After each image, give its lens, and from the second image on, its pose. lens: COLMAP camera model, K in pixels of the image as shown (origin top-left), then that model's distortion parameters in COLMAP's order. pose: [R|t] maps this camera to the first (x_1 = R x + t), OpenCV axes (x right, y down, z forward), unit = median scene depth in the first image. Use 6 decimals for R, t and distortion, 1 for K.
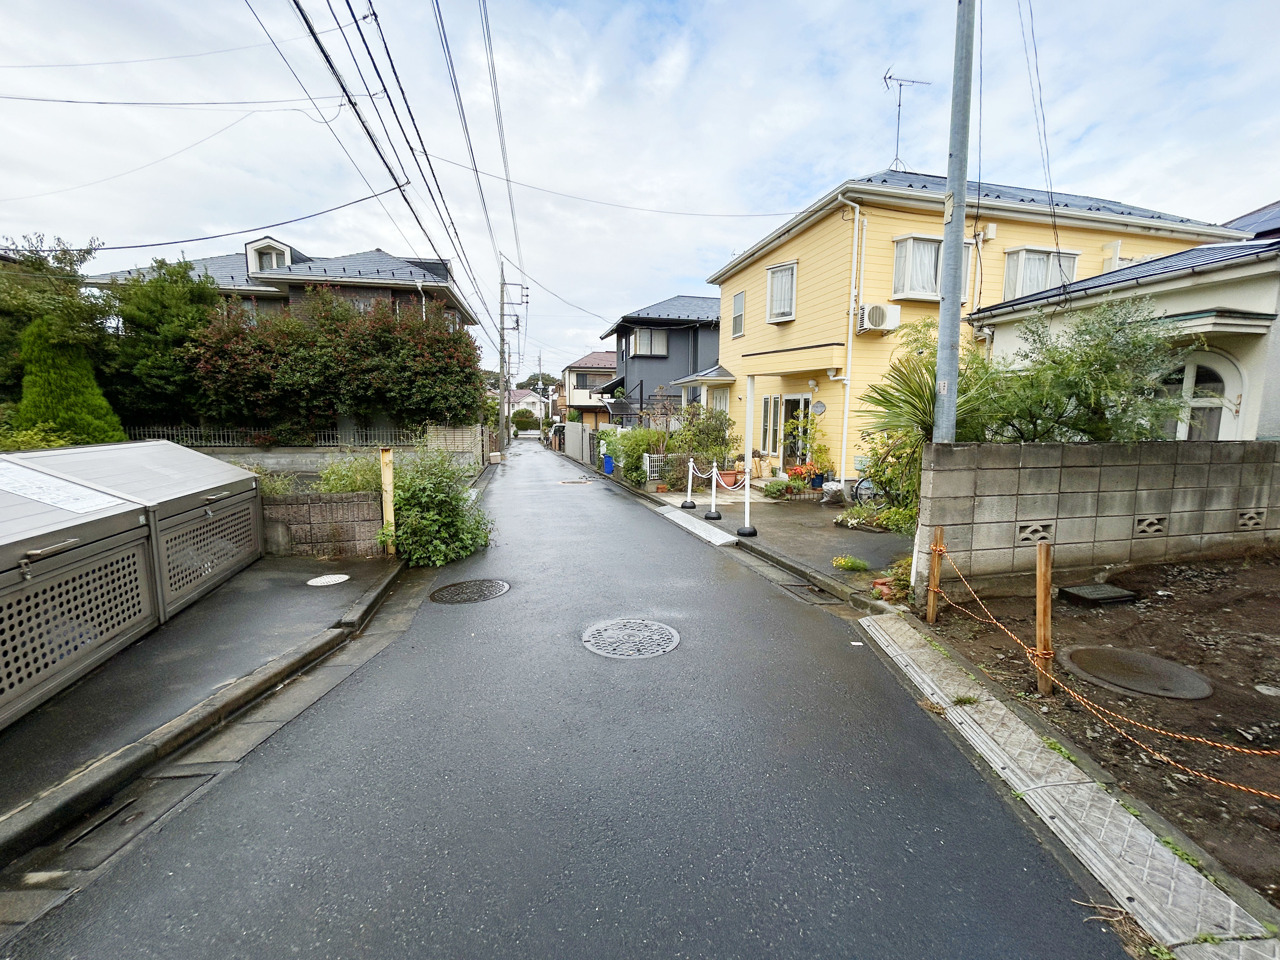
lens RADIAL K [[517.4, 0, 640.4], [0, 517.4, 478.1], [0, 0, 1]] dist [-0.002829, 0.001770]
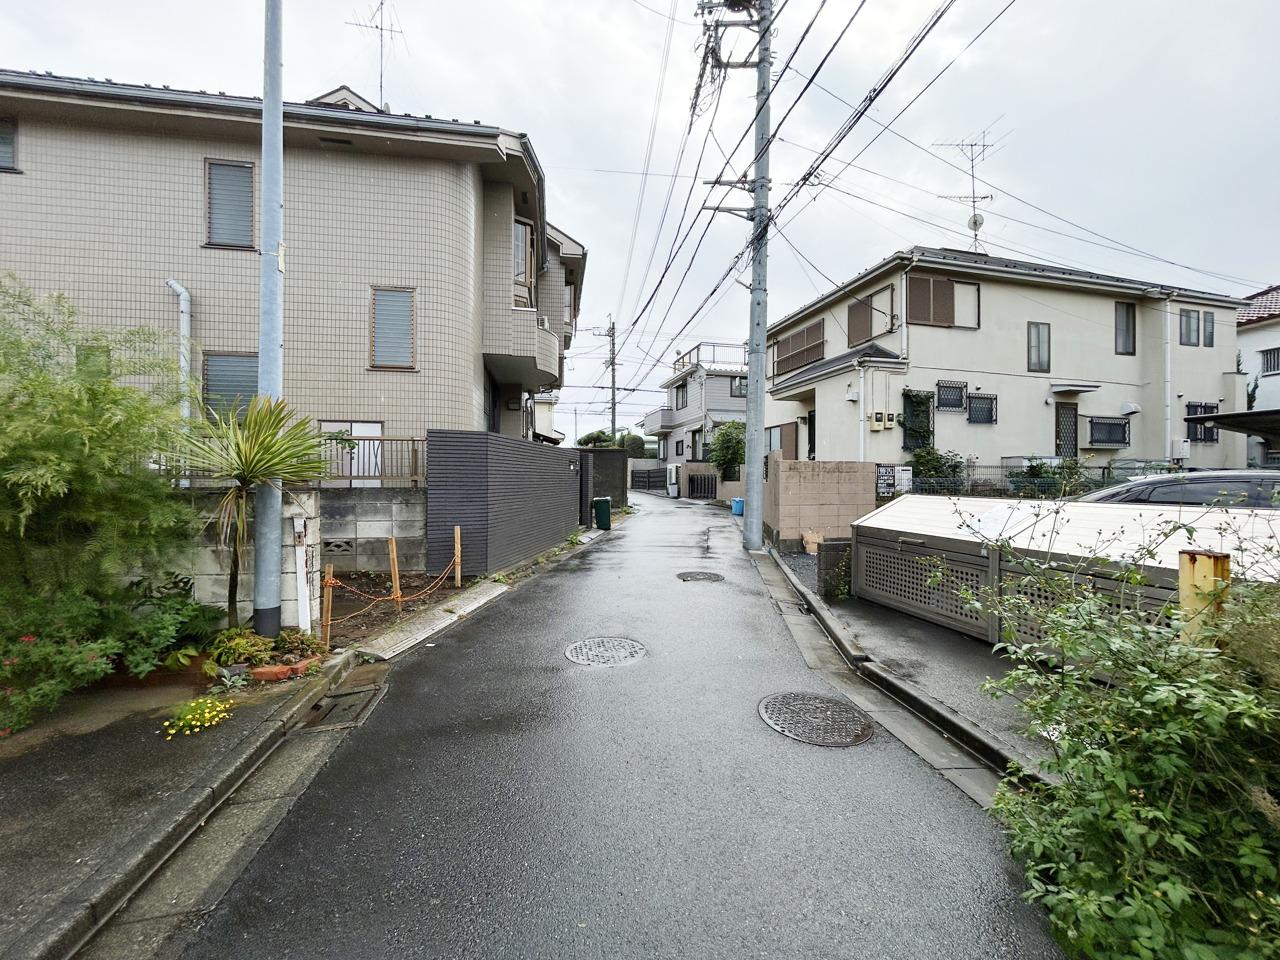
lens RADIAL K [[517.4, 0, 644.2], [0, 517.4, 477.7], [0, 0, 1]] dist [-0.002829, 0.001770]
pose [[-0.998121, -0.009318, 0.060554, -0.063074], [-0.002112, 0.993013, 0.117990, -0.084315], [-0.061230, 0.117640, -0.991167, 0.761156]]
